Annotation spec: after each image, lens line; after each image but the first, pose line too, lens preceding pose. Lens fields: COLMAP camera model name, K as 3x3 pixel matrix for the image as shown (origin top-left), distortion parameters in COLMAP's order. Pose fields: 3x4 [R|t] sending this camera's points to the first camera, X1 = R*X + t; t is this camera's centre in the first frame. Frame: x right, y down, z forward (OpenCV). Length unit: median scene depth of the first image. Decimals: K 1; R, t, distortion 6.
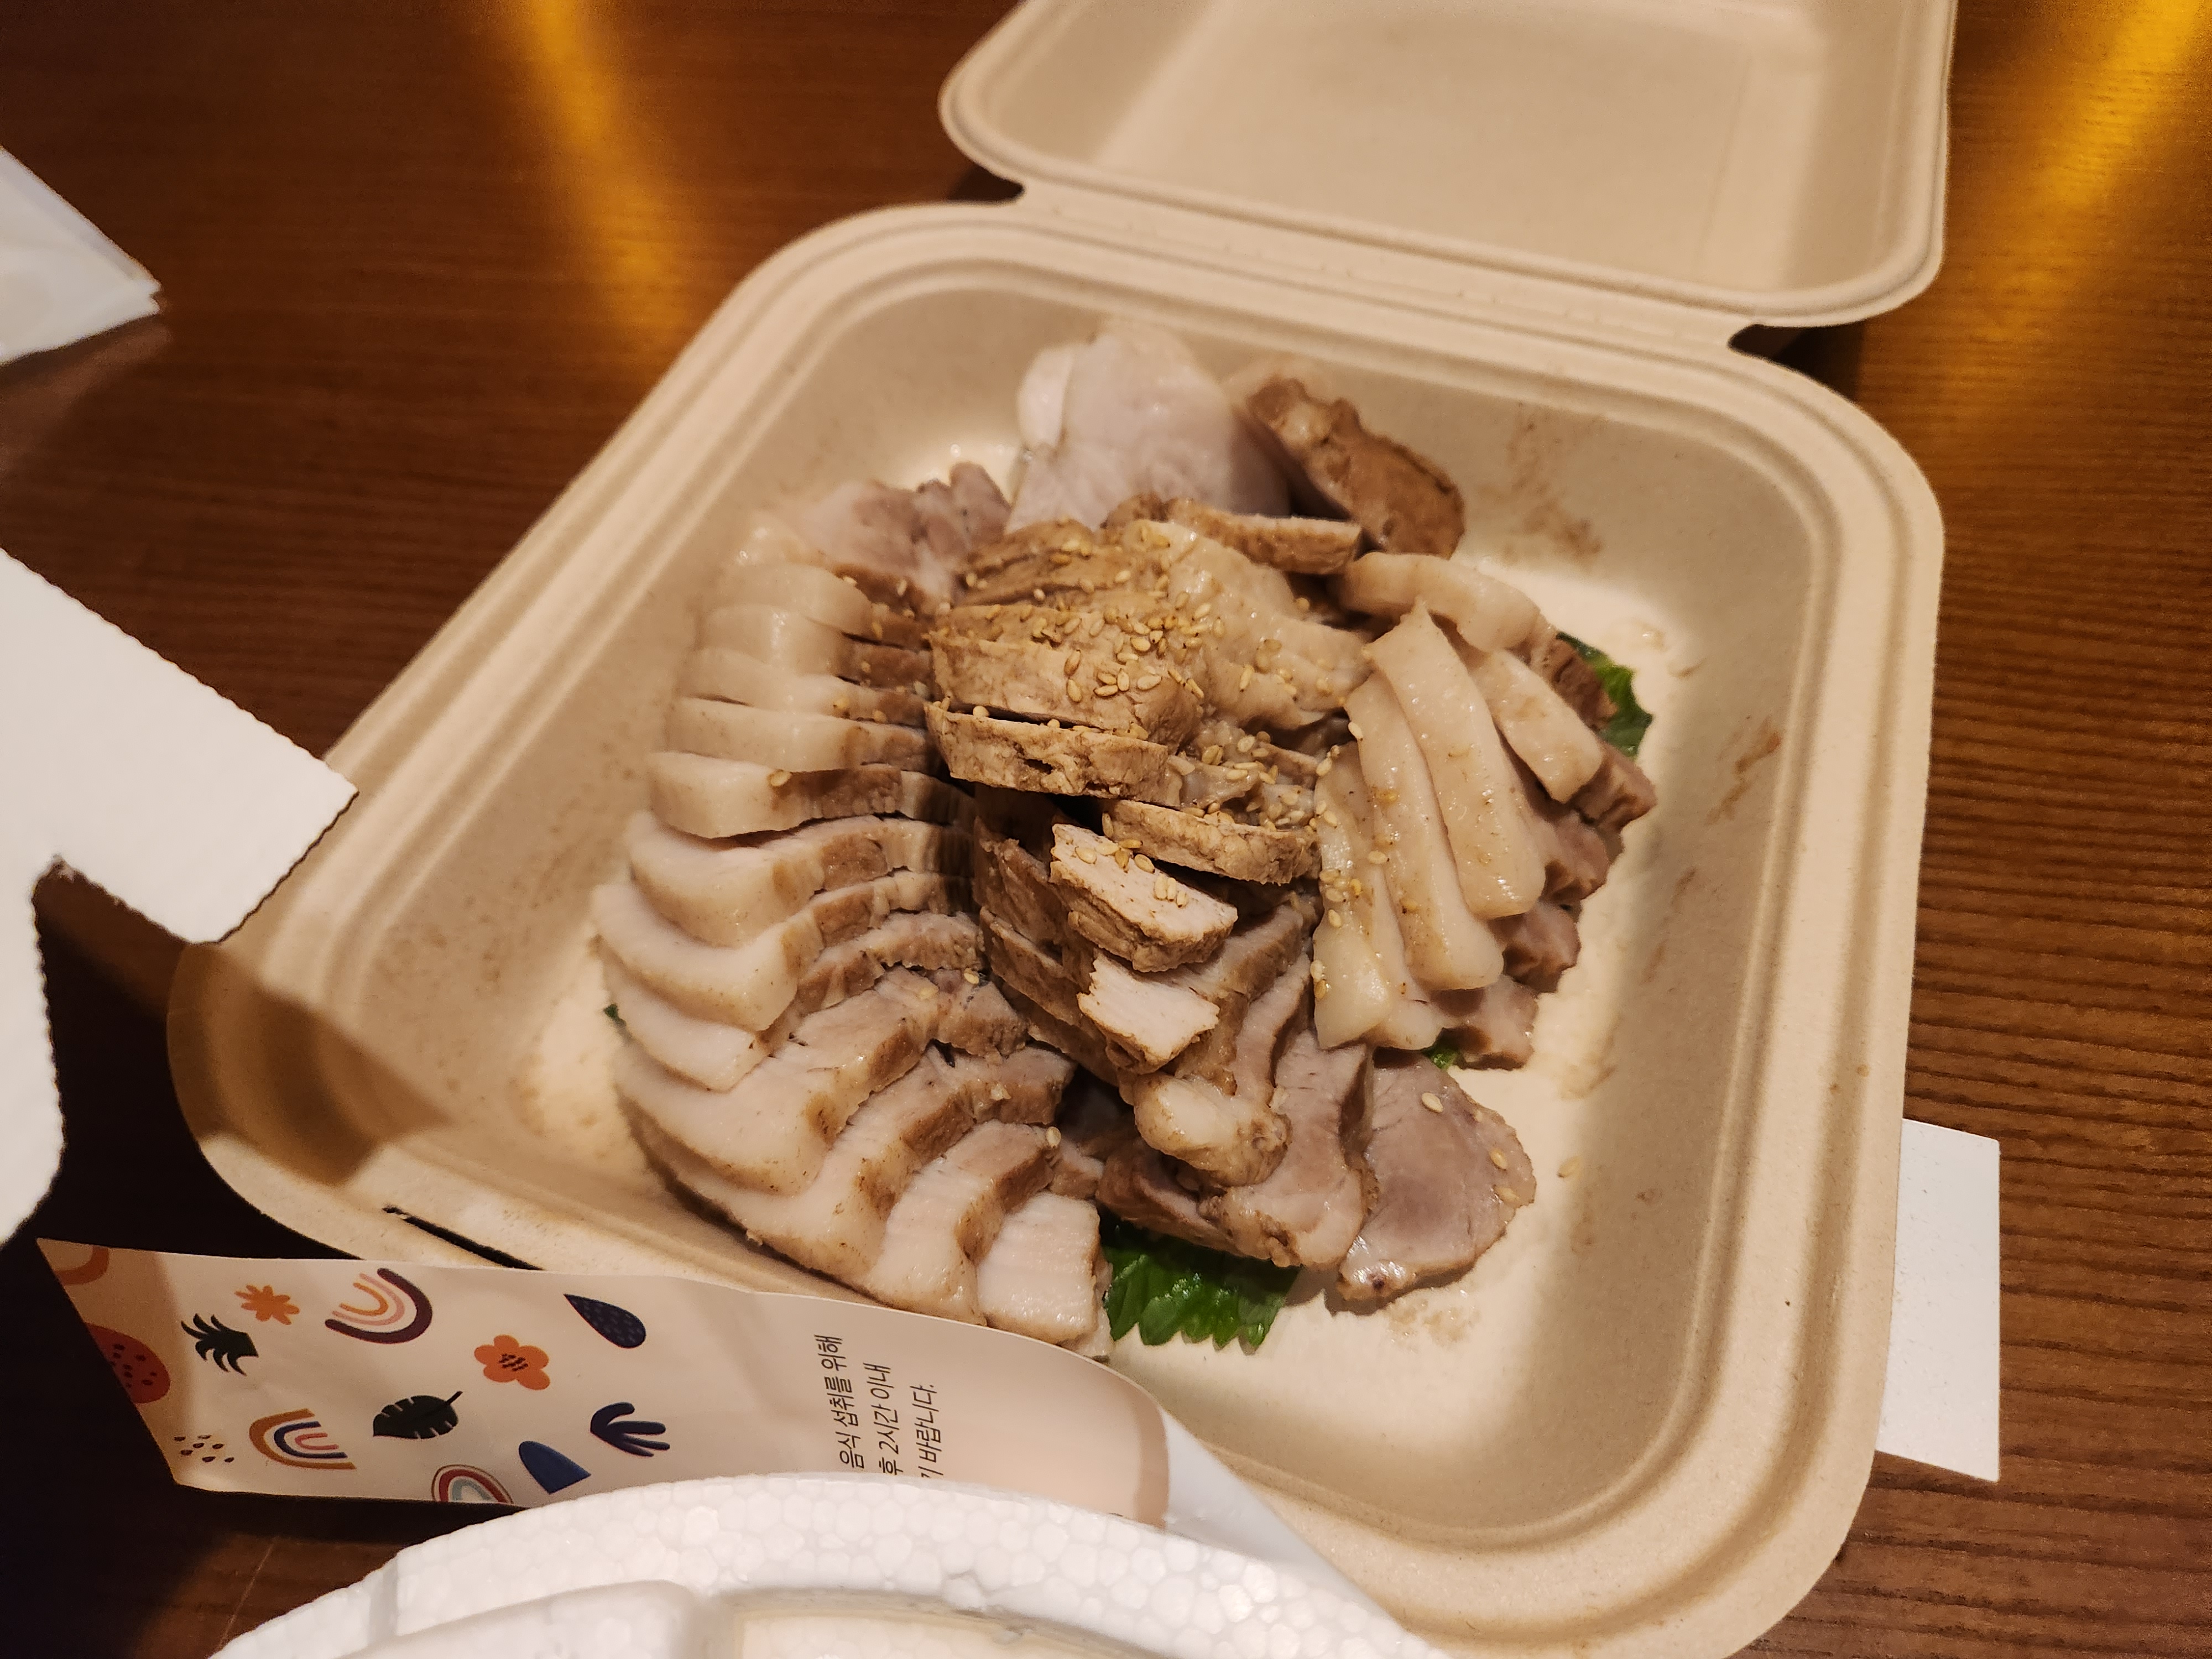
lens RADIAL K [[1506.6, 0, 1116.8], [0, 1506.6, 833.0], [0, 0, 1]] dist [0.010928, -0.020830]
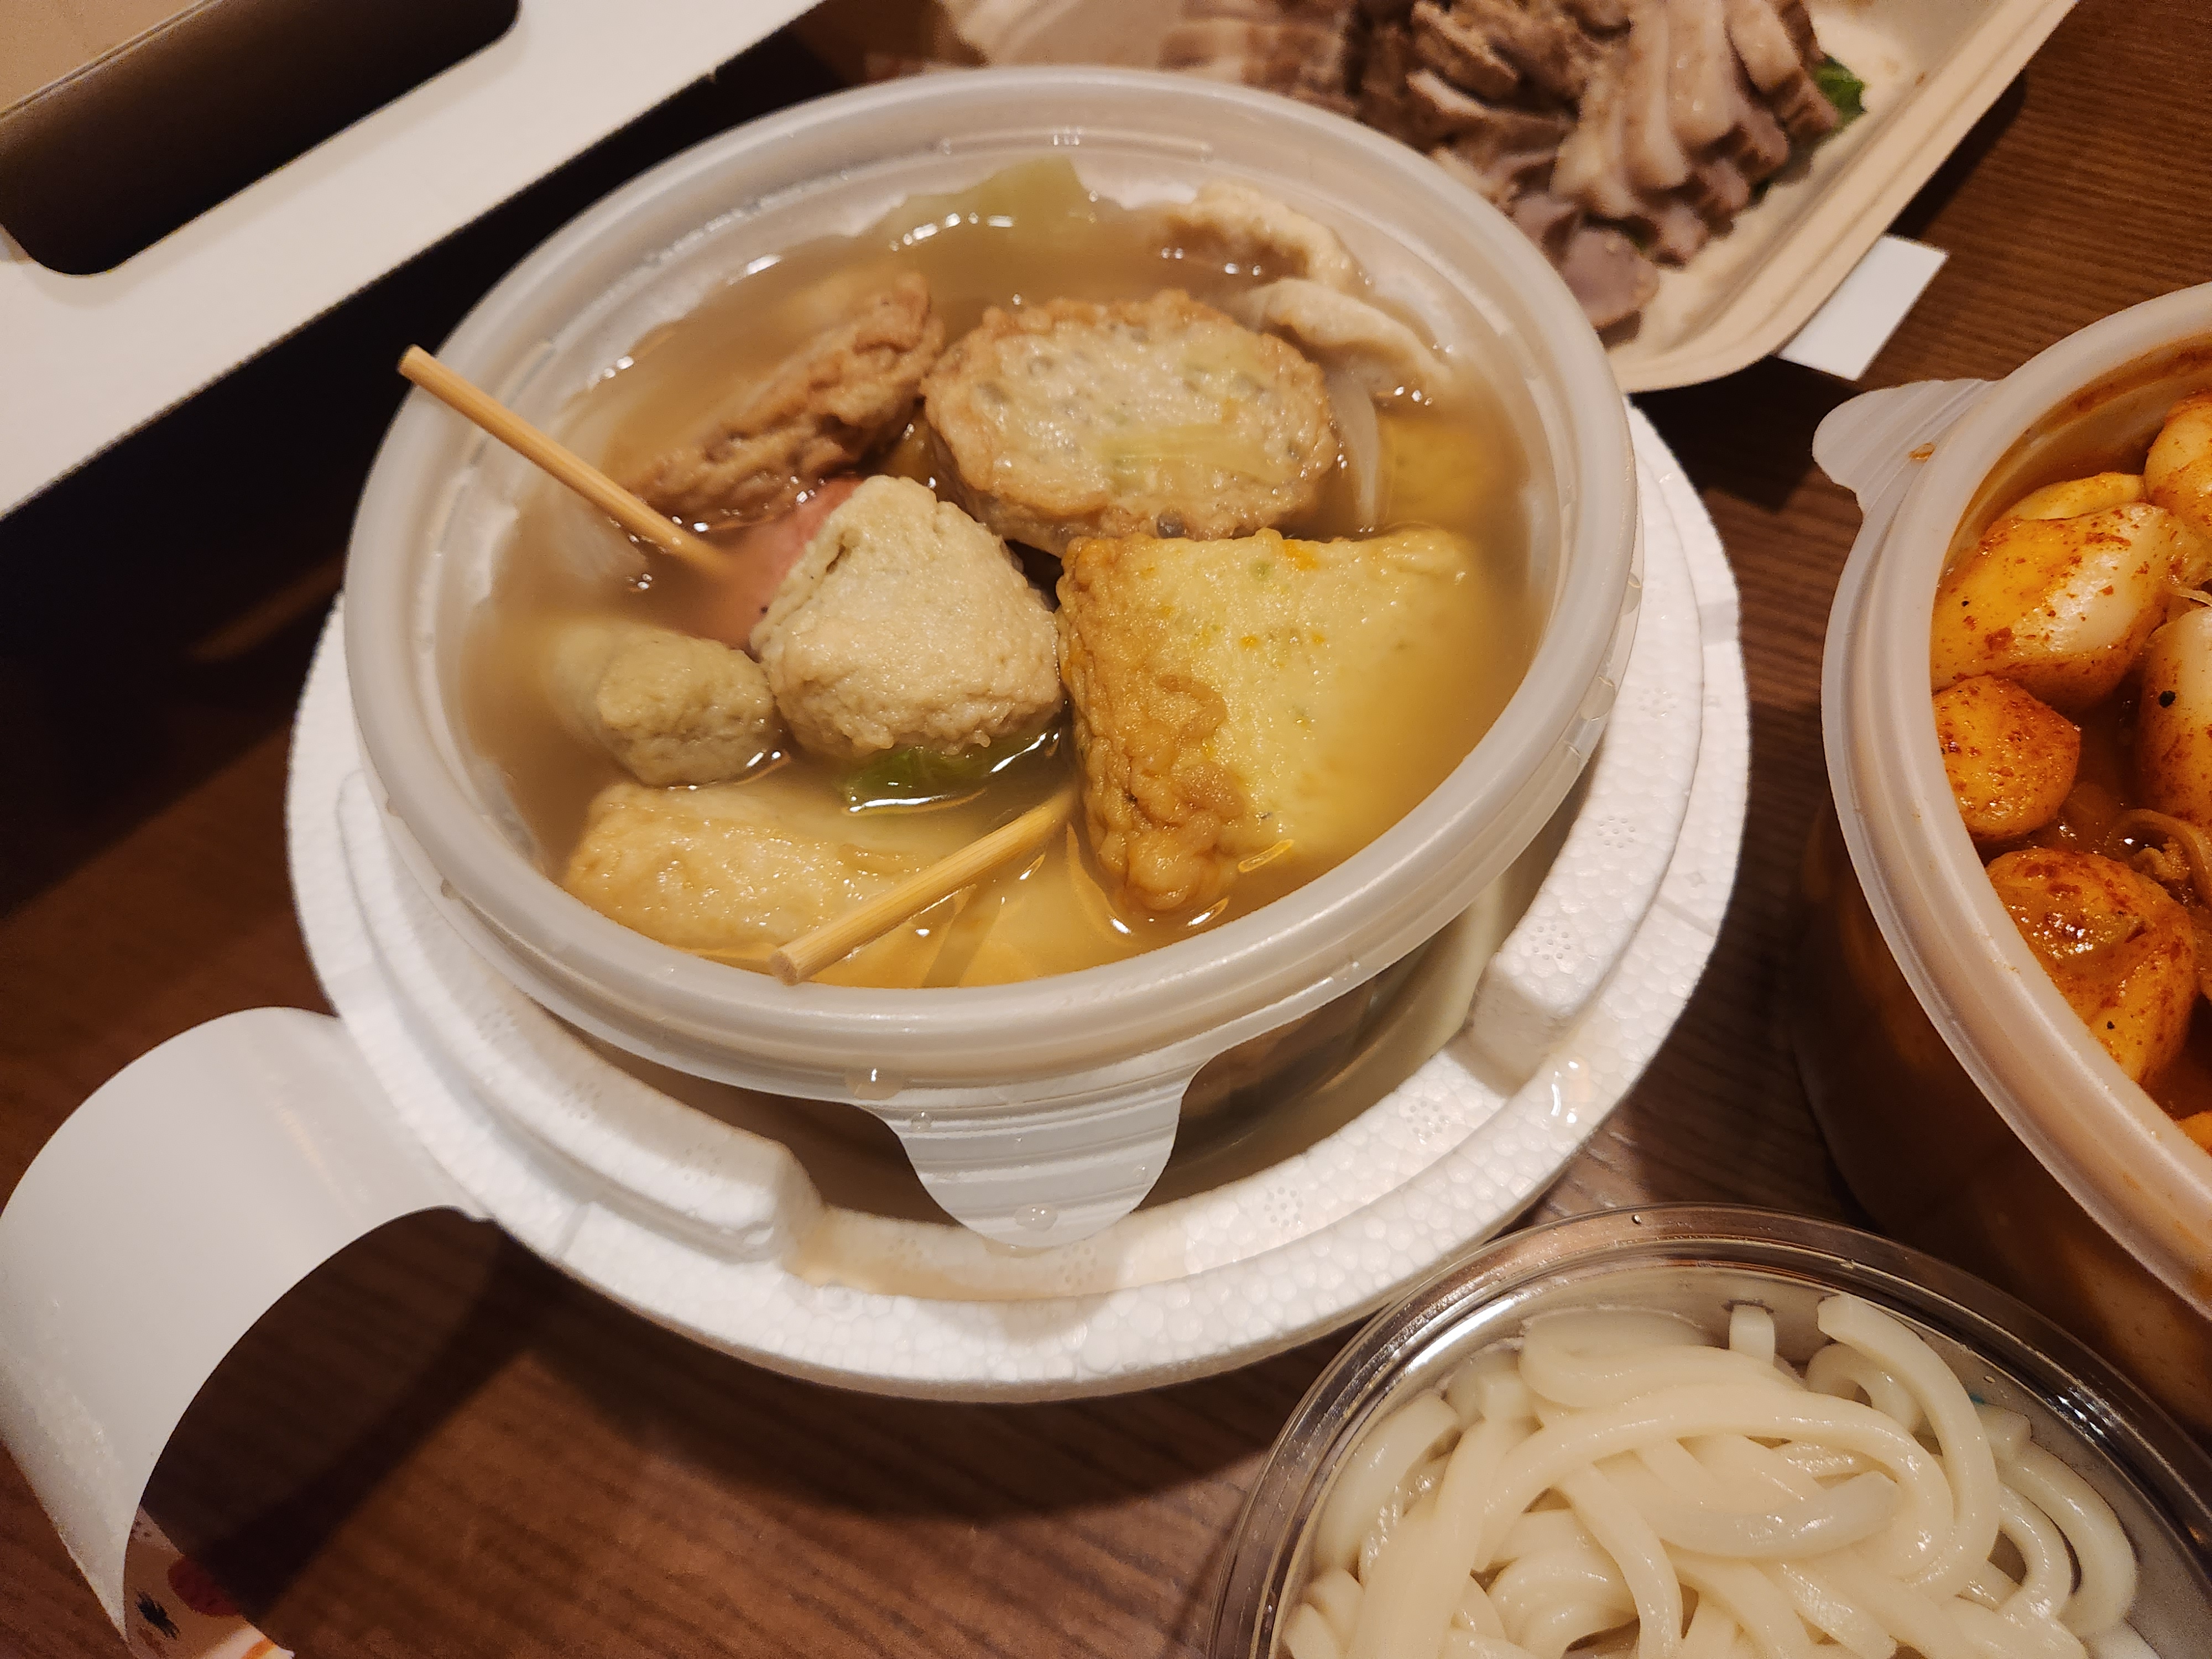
lens RADIAL K [[1506.6, 0, 1116.8], [0, 1506.6, 833.0], [0, 0, 1]] dist [0.010928, -0.020830]
pose [[0.938027, 0.264087, -0.224419, 0.244757], [-0.239940, 0.962138, 0.129301, 0.701815], [0.250069, -0.067441, 0.965877, -0.710671]]
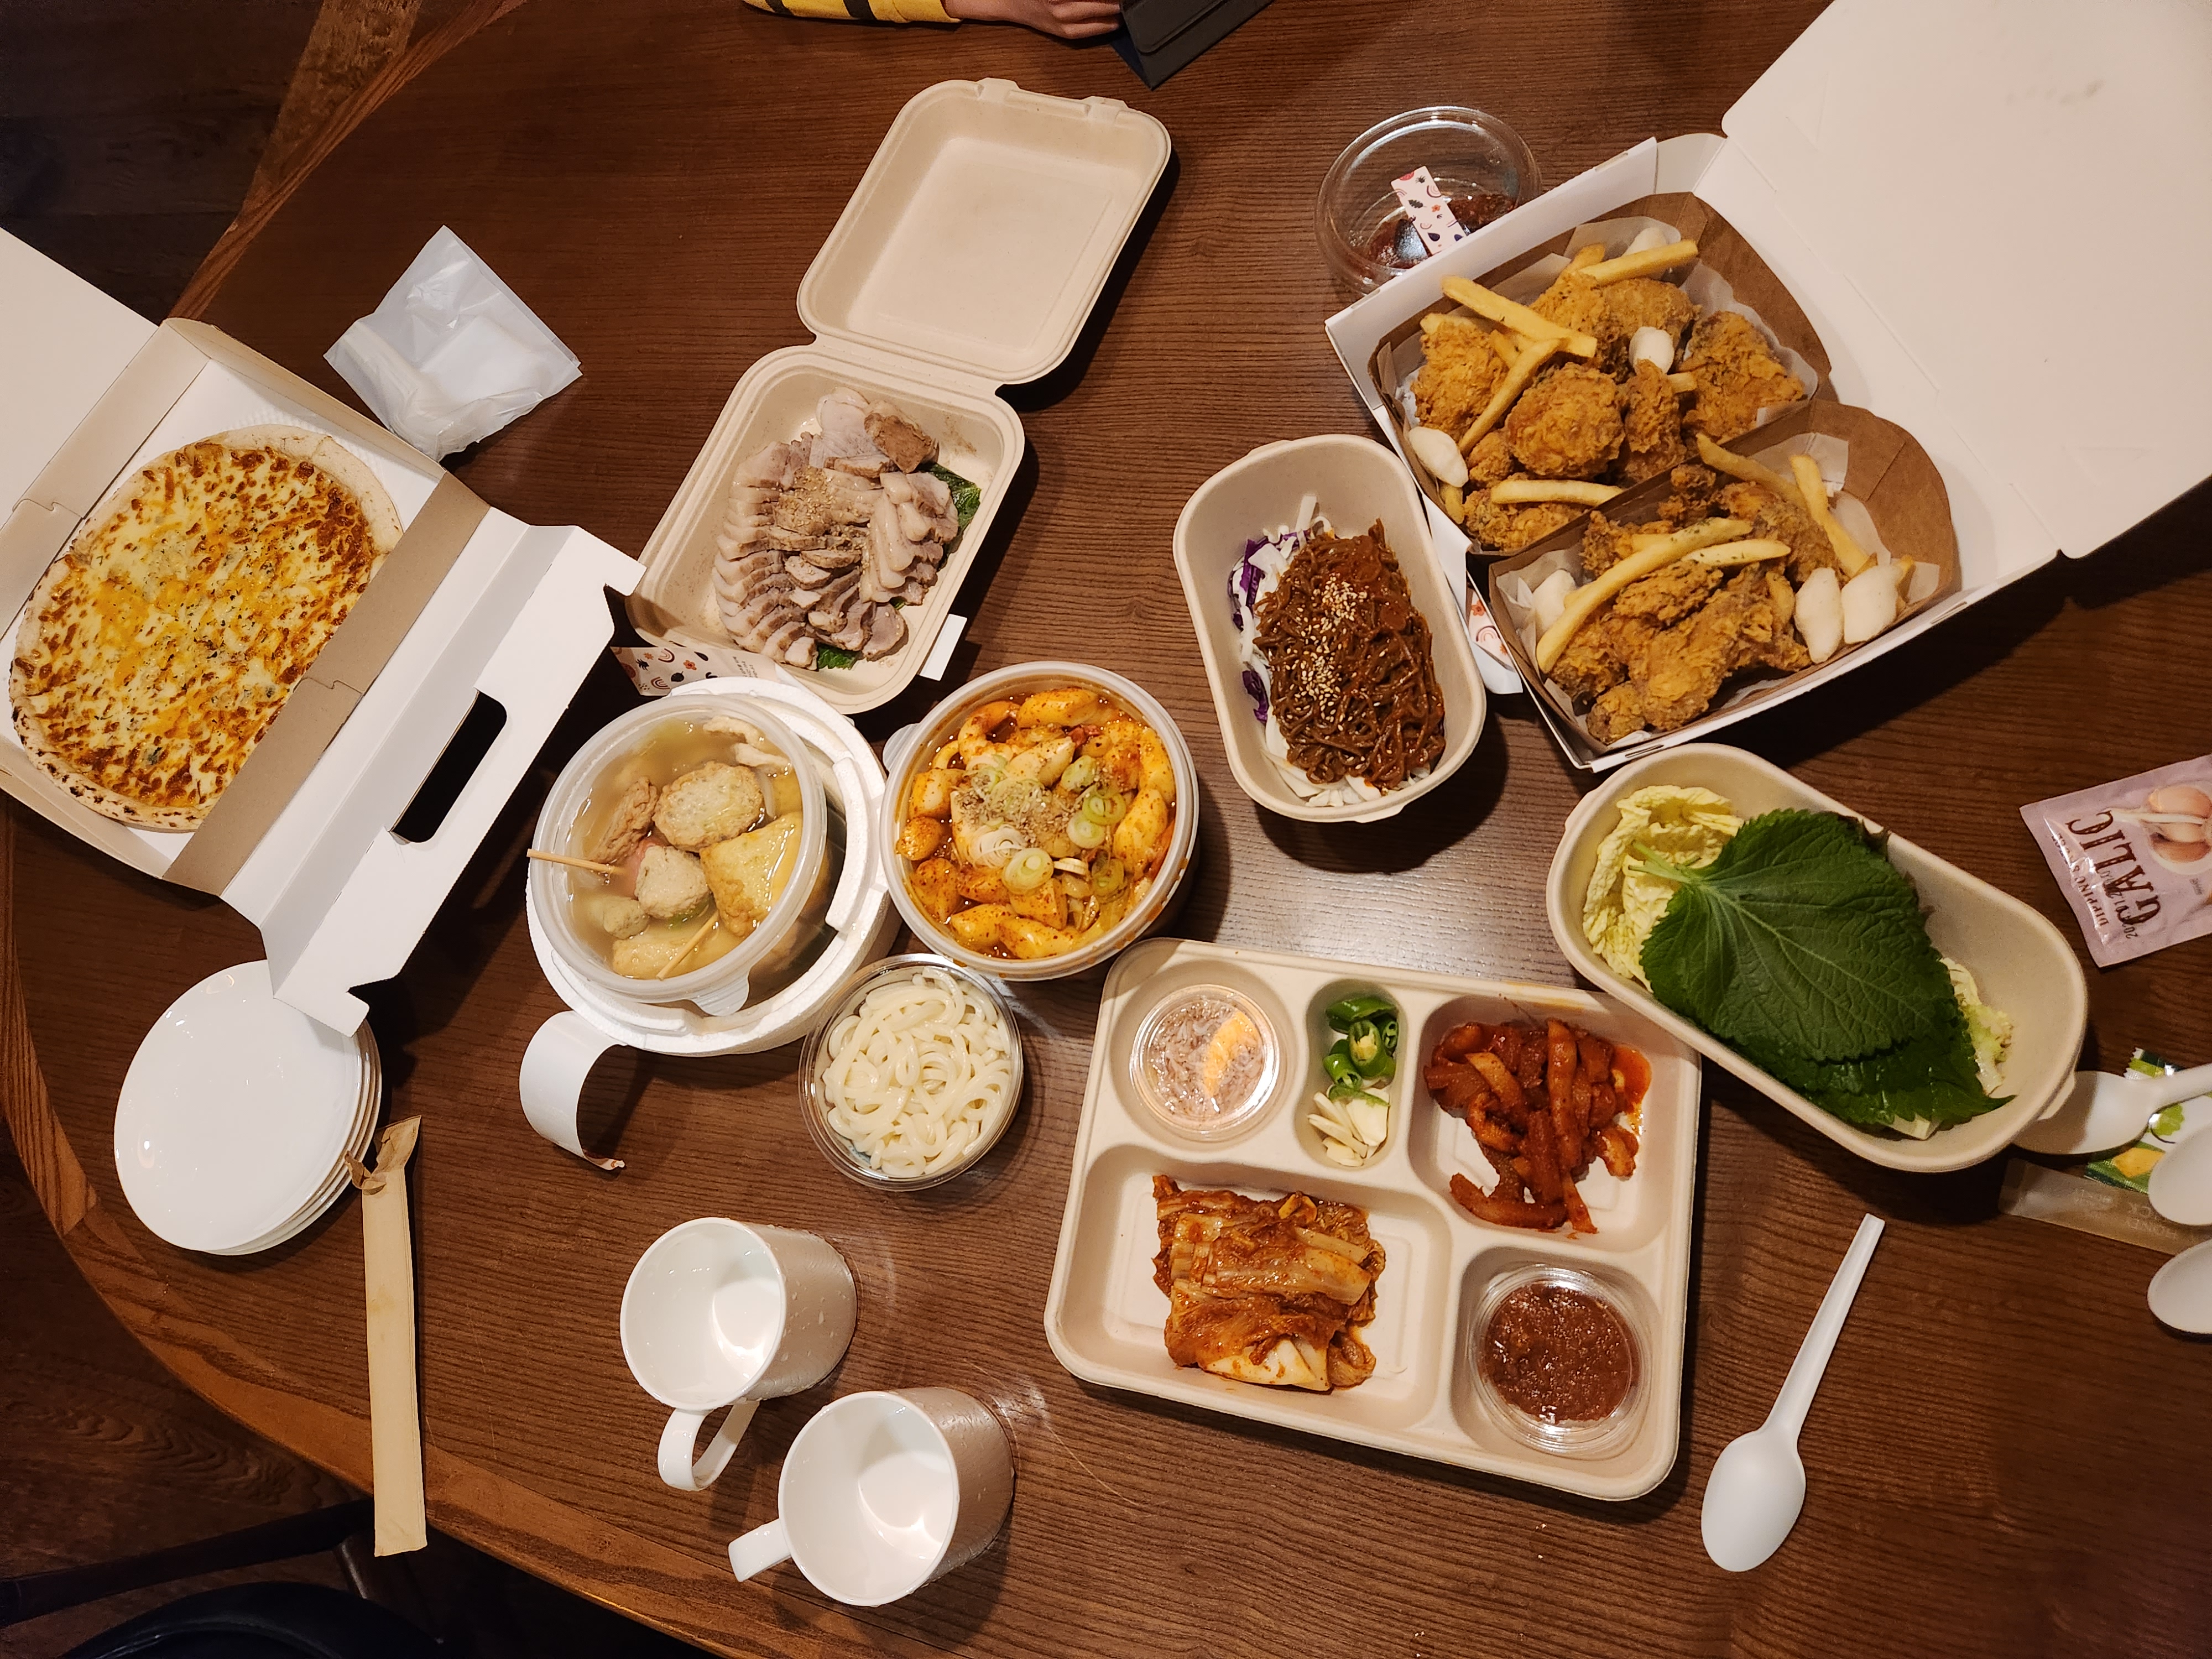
lens RADIAL K [[1419.2, 0, 1106.0], [0, 1419.2, 829.5], [0, 0, 1]] dist [0.041083, -0.002822]
pose [[0.970448, 0.002793, -0.241295, 1.868394], [0.072085, 0.950920, 0.300923, -0.434459], [0.230292, -0.309423, 0.922617, -2.926772]]
